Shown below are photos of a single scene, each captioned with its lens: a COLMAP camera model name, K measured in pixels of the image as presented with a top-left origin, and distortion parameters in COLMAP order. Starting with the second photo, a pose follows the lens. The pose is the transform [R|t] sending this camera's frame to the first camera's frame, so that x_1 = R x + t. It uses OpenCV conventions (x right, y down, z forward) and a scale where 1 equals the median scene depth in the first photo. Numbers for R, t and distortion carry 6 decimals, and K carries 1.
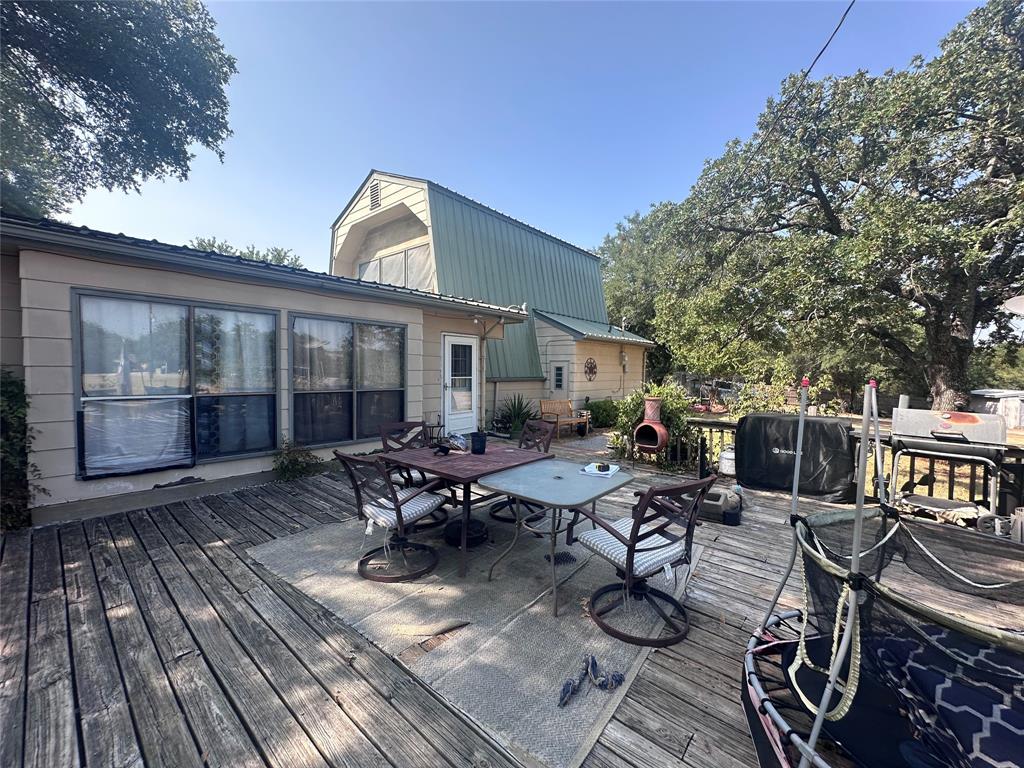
lens RADIAL K [[412.1, 0, 508.7], [0, 412.1, 385.0], [0, 0, 1]] dist [0.002367, 0.000256]
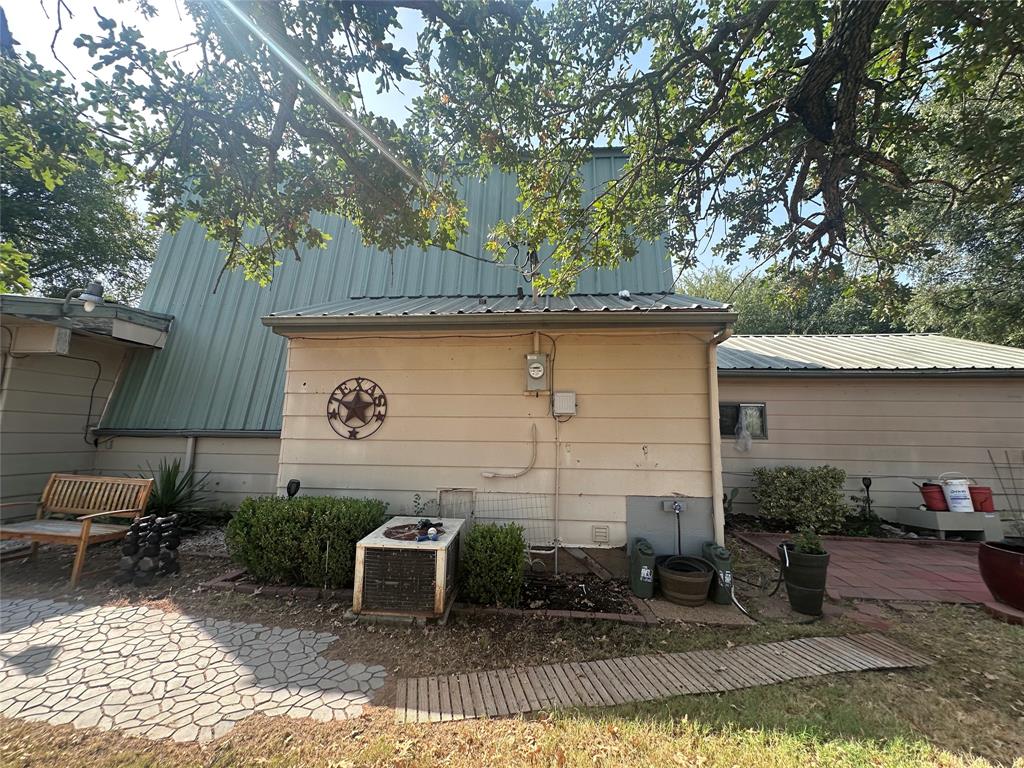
lens RADIAL K [[412.1, 0, 512.7], [0, 412.1, 386.9], [0, 0, 1]] dist [0.002367, 0.000256]
pose [[0.588380, -0.102945, -0.802004, 0.751468], [-0.040685, 0.986837, -0.156519, -0.005036], [0.807560, 0.124722, 0.576447, 1.156926]]
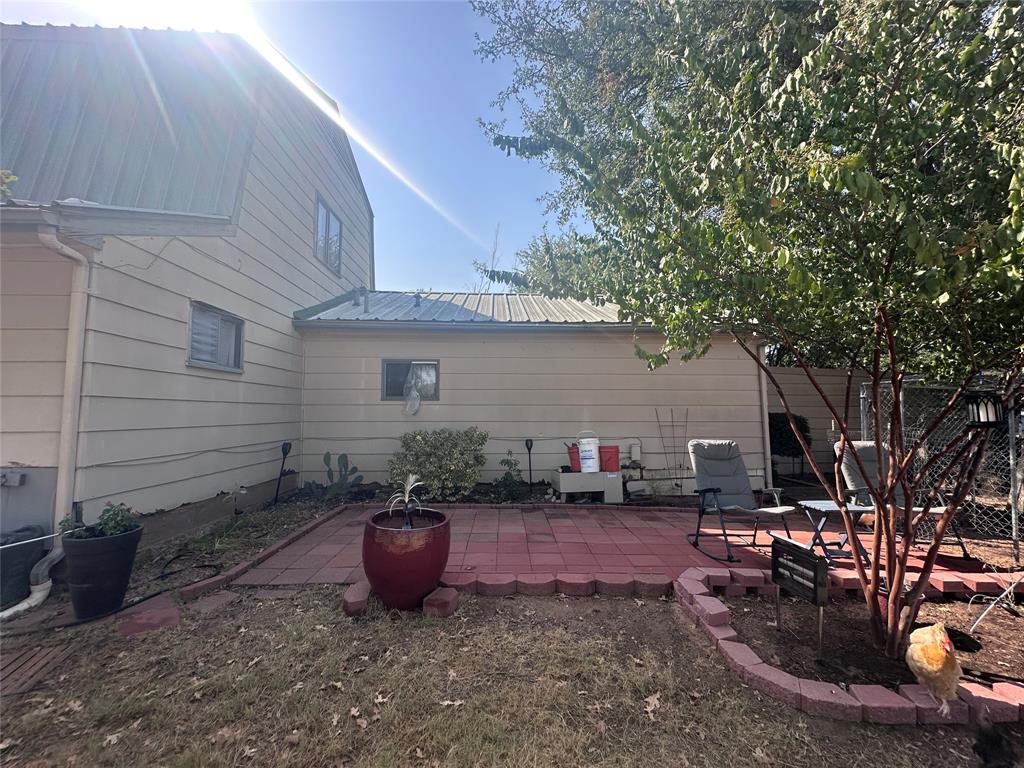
lens RADIAL K [[412.1, 0, 511.4], [0, 412.1, 382.8], [0, 0, 1]] dist [0.002367, 0.000256]
pose [[0.682307, -0.065646, -0.728113, 0.998678], [-0.021329, 0.993749, -0.109583, -0.004116], [0.730755, 0.090299, 0.676641, 1.616540]]
